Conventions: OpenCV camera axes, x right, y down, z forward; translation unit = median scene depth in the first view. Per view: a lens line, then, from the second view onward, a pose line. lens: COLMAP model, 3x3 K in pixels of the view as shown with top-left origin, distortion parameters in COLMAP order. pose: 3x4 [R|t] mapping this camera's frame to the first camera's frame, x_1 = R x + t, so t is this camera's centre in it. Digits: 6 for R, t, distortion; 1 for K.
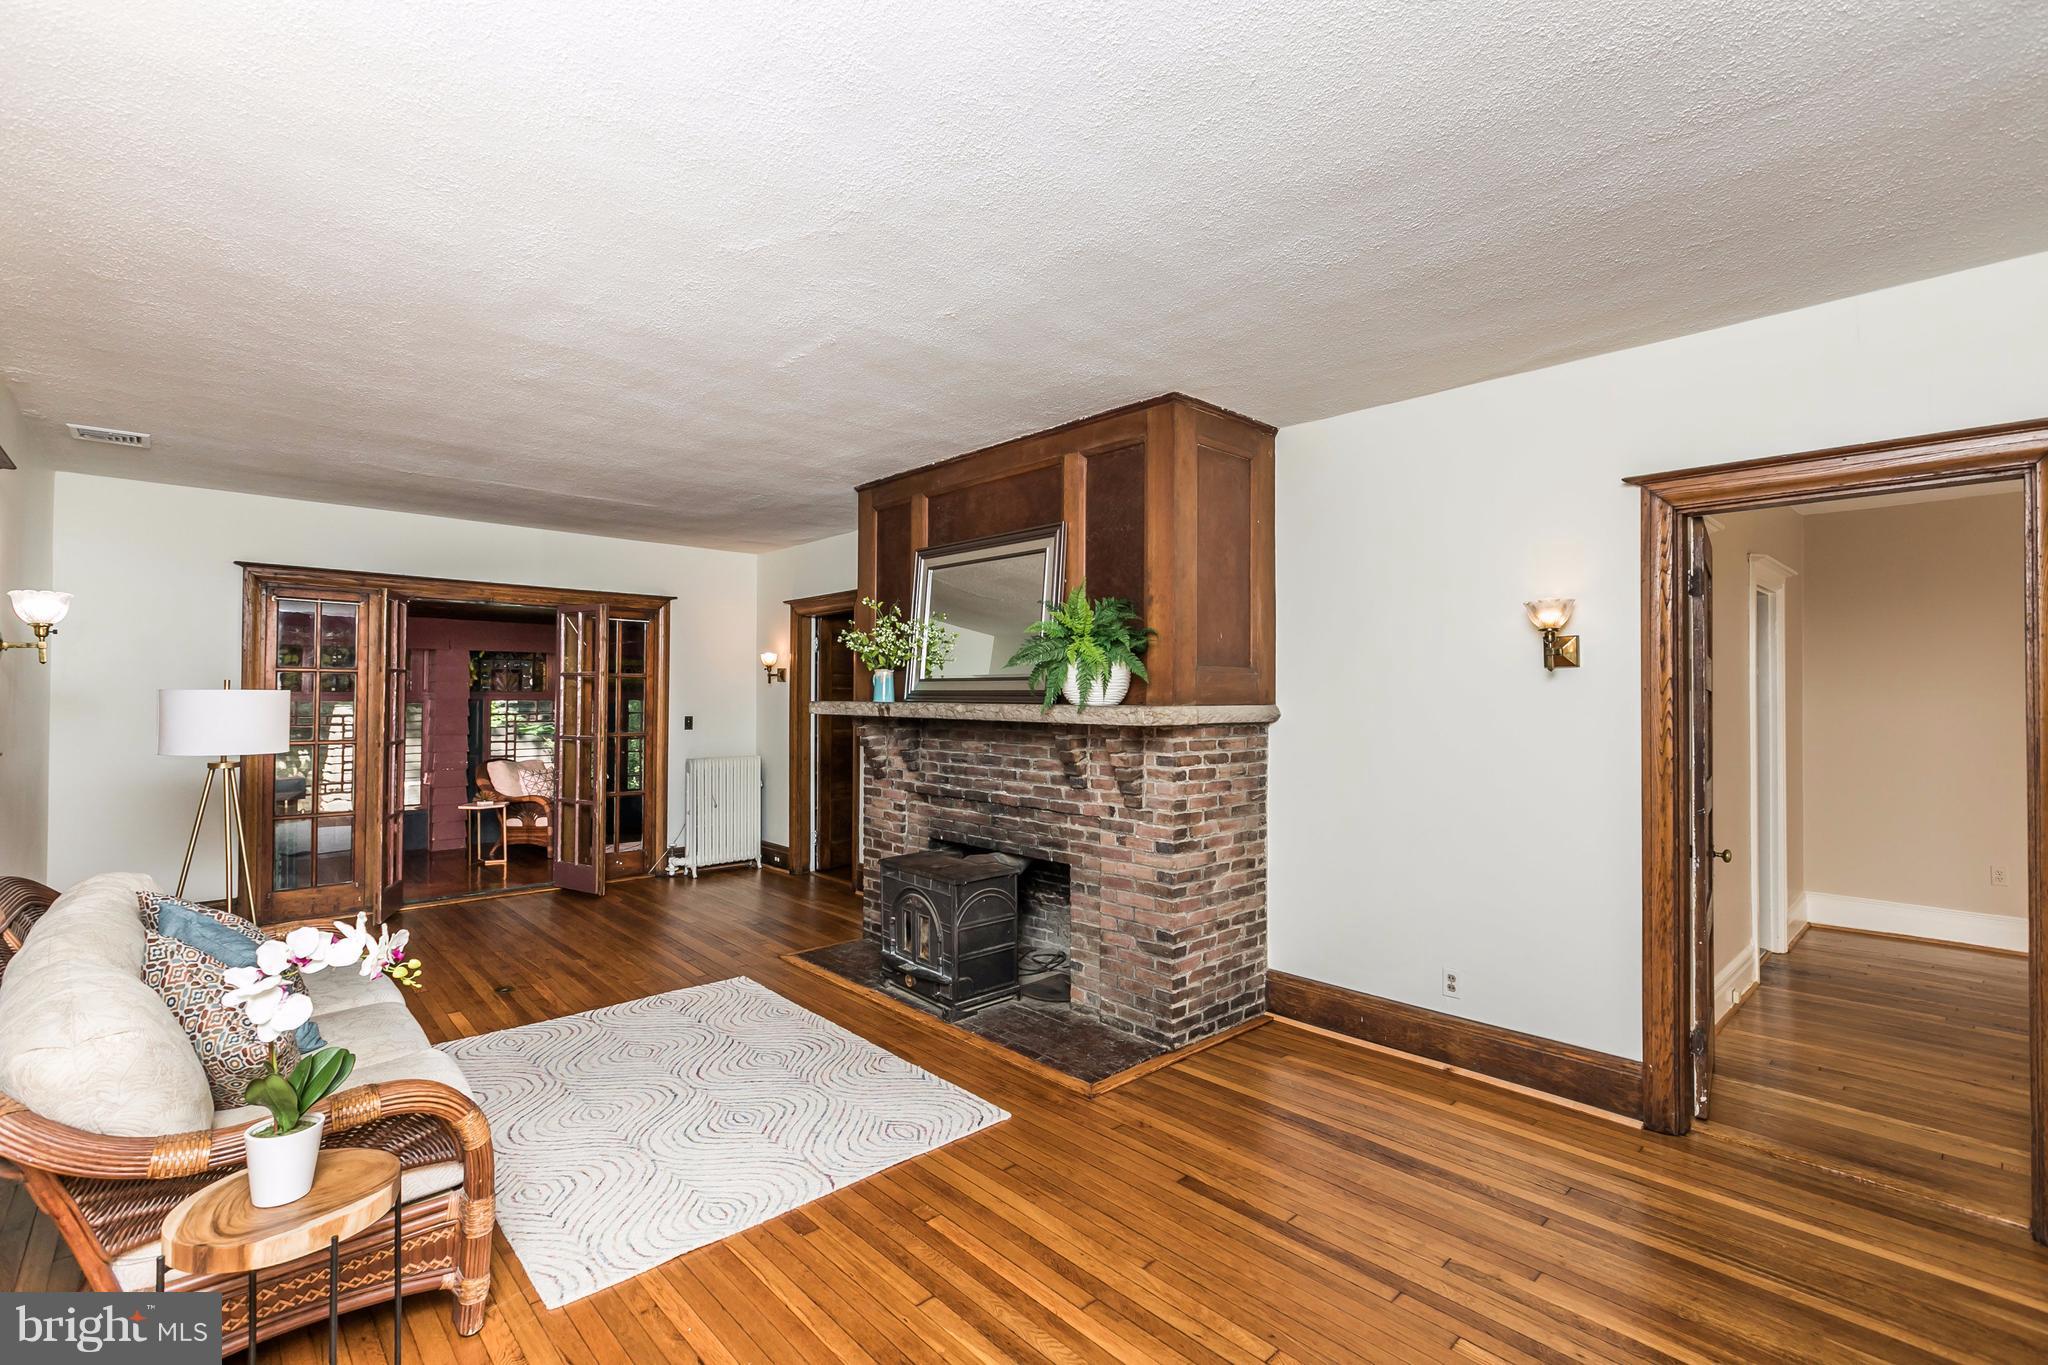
lens RADIAL K [[907.5, 0, 1024.0], [0, 907.5, 682.5], [0, 0, 1]] dist [0.002944, 0.000156]
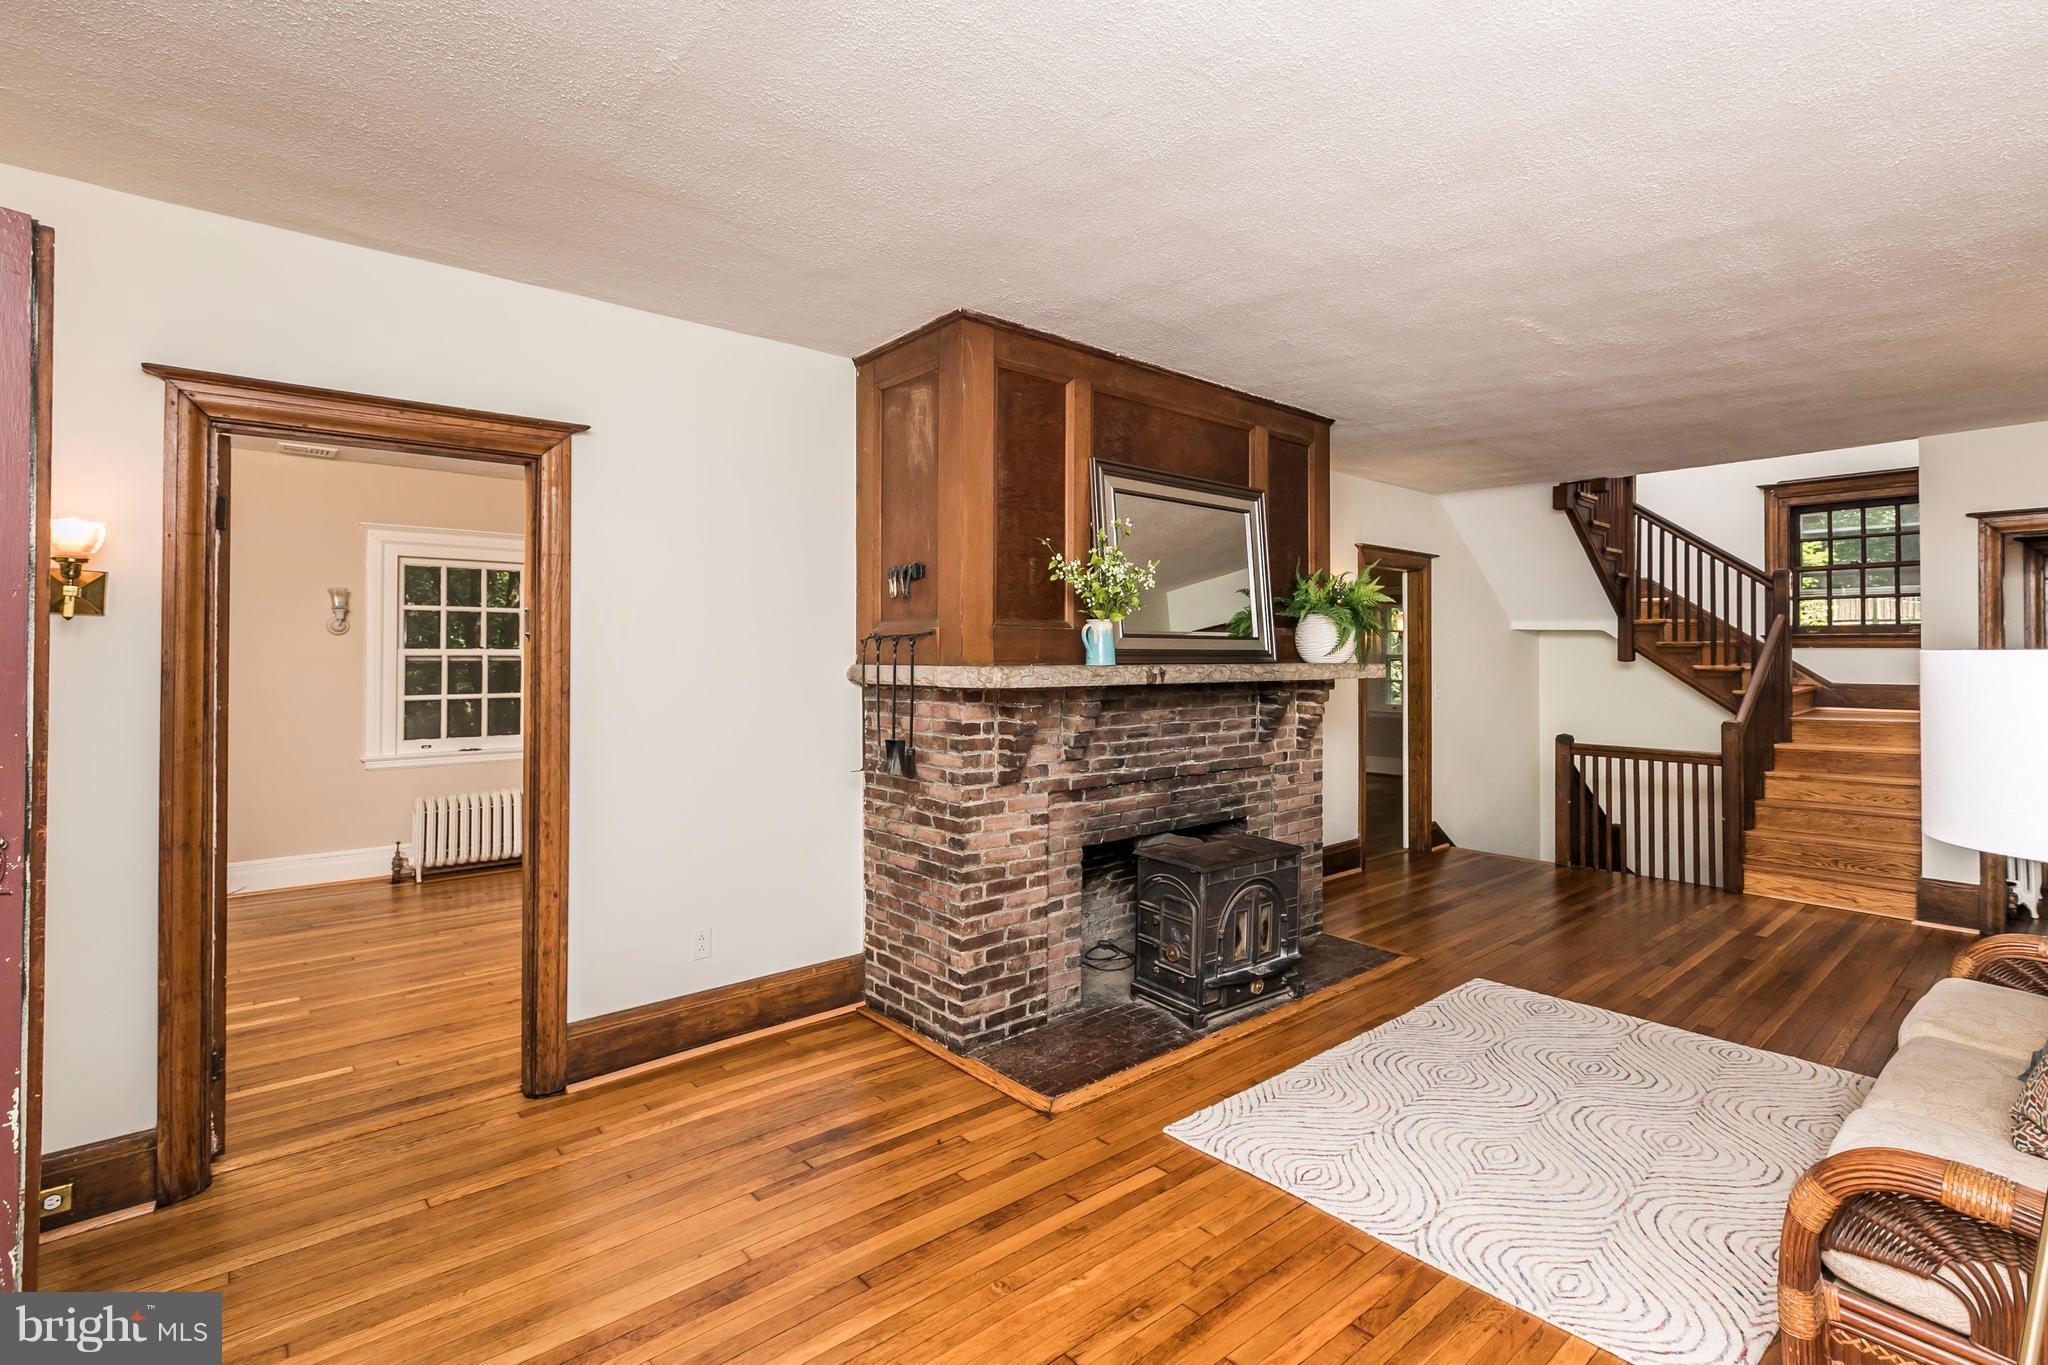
lens RADIAL K [[953.4, 0, 1084.8], [0, 953.4, 647.4], [0, 0, 1]] dist [0.010103, 0.000805]
pose [[0.007227, 0.004865, 0.999962, -1.006376], [-0.014263, 0.999887, -0.004762, 0.012632], [-0.999872, -0.014228, 0.007295, 1.129312]]
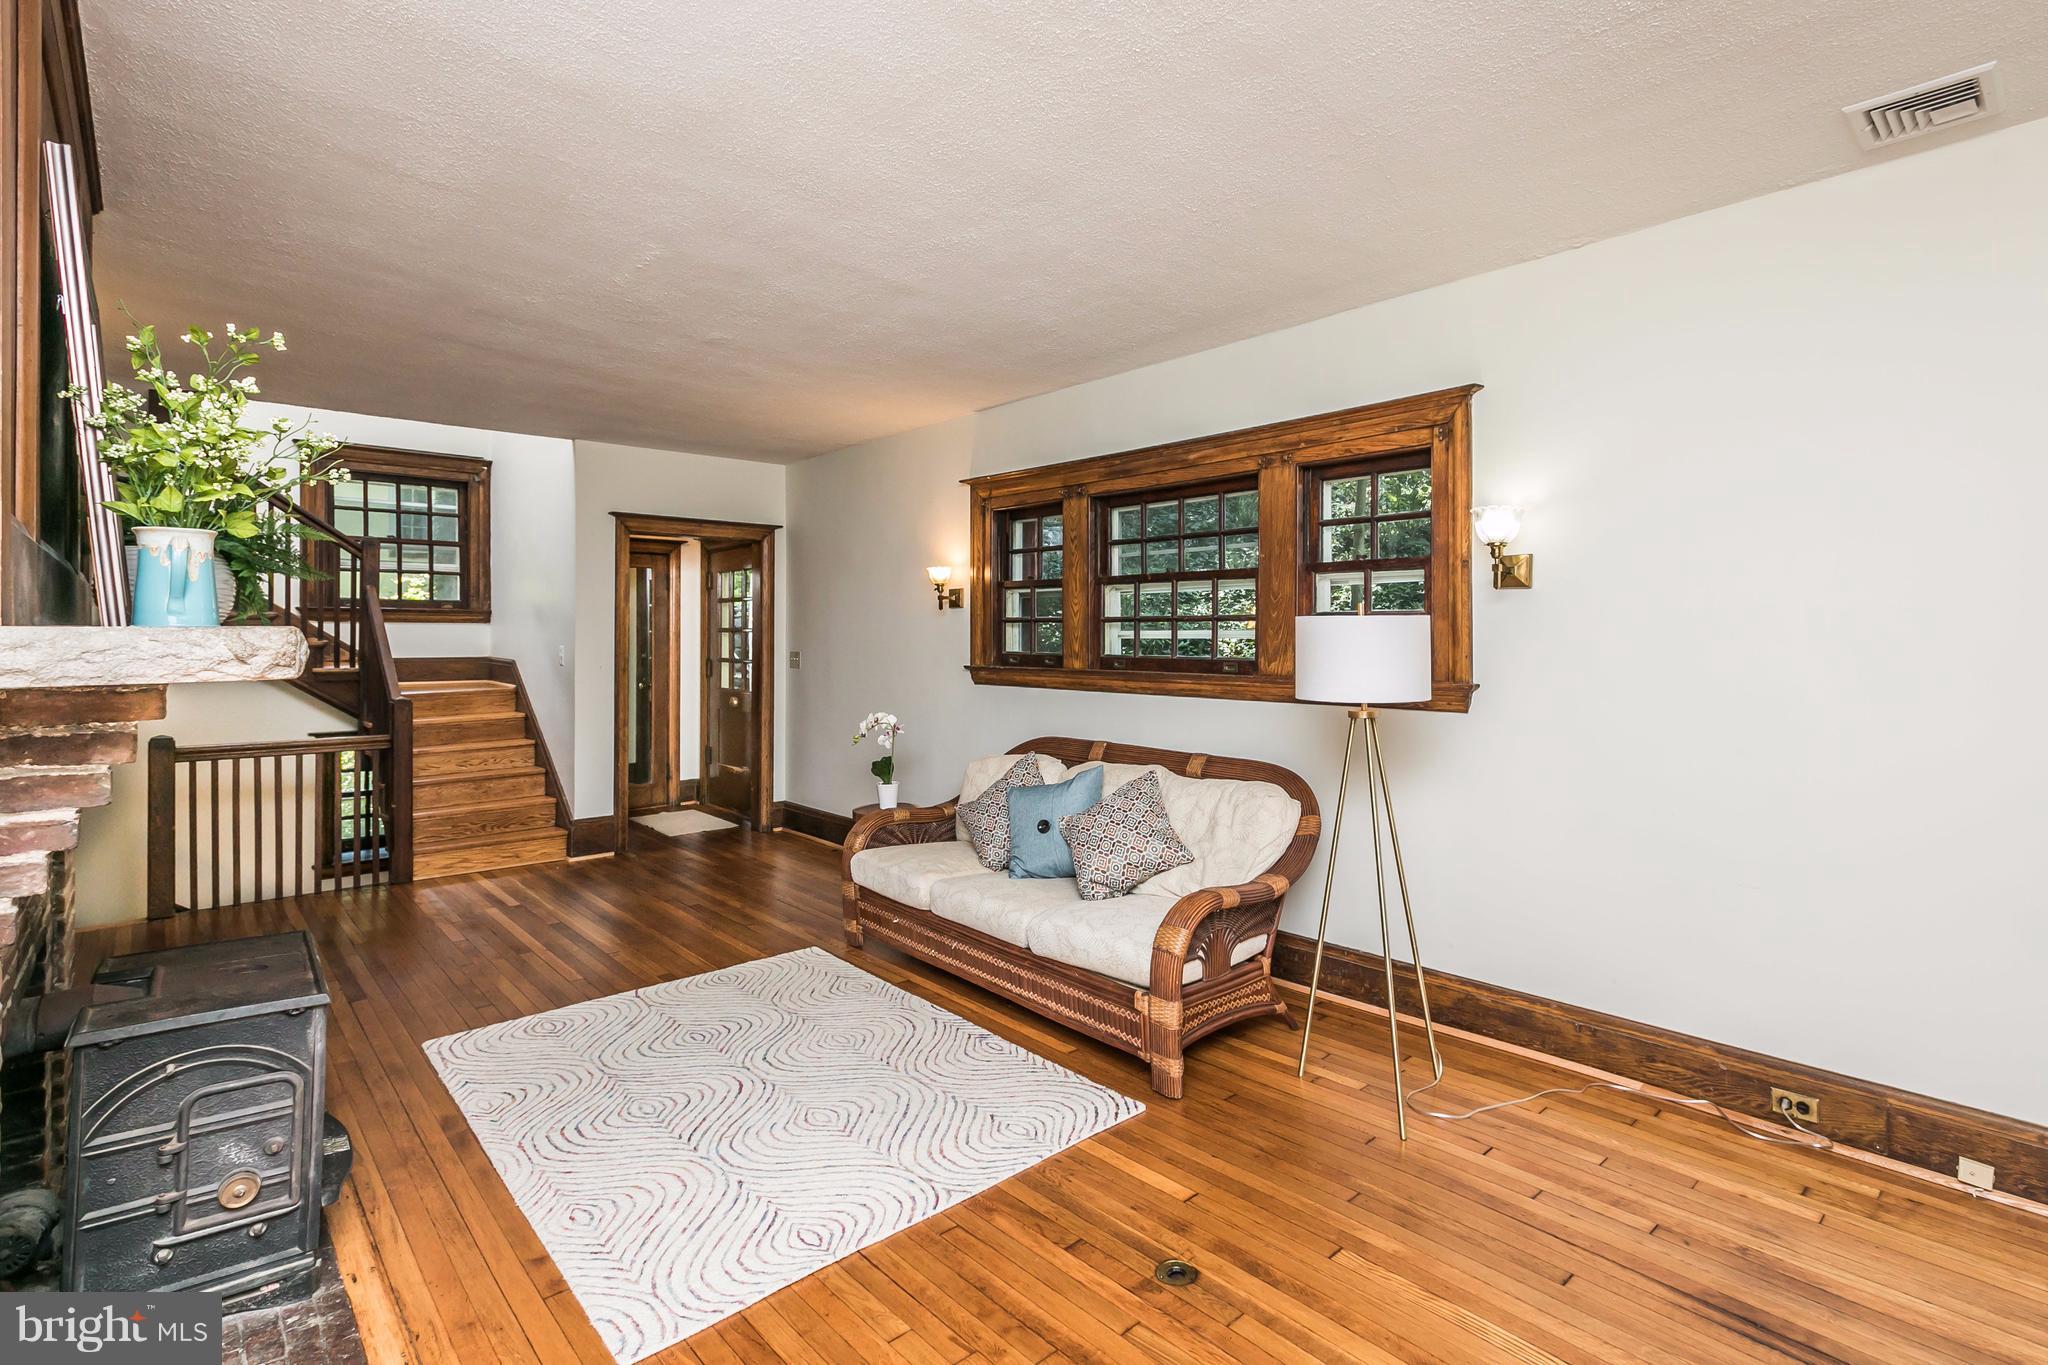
lens RADIAL K [[981.7, 0, 1091.4], [0, 981.7, 632.4], [0, 0, 1]] dist [0.001687, 0.000002]
pose [[-0.999962, -0.000502, -0.008741, -0.534066], [-0.000359, 0.999867, -0.016290, 0.031476], [0.008748, -0.016286, -0.999829, 1.516063]]
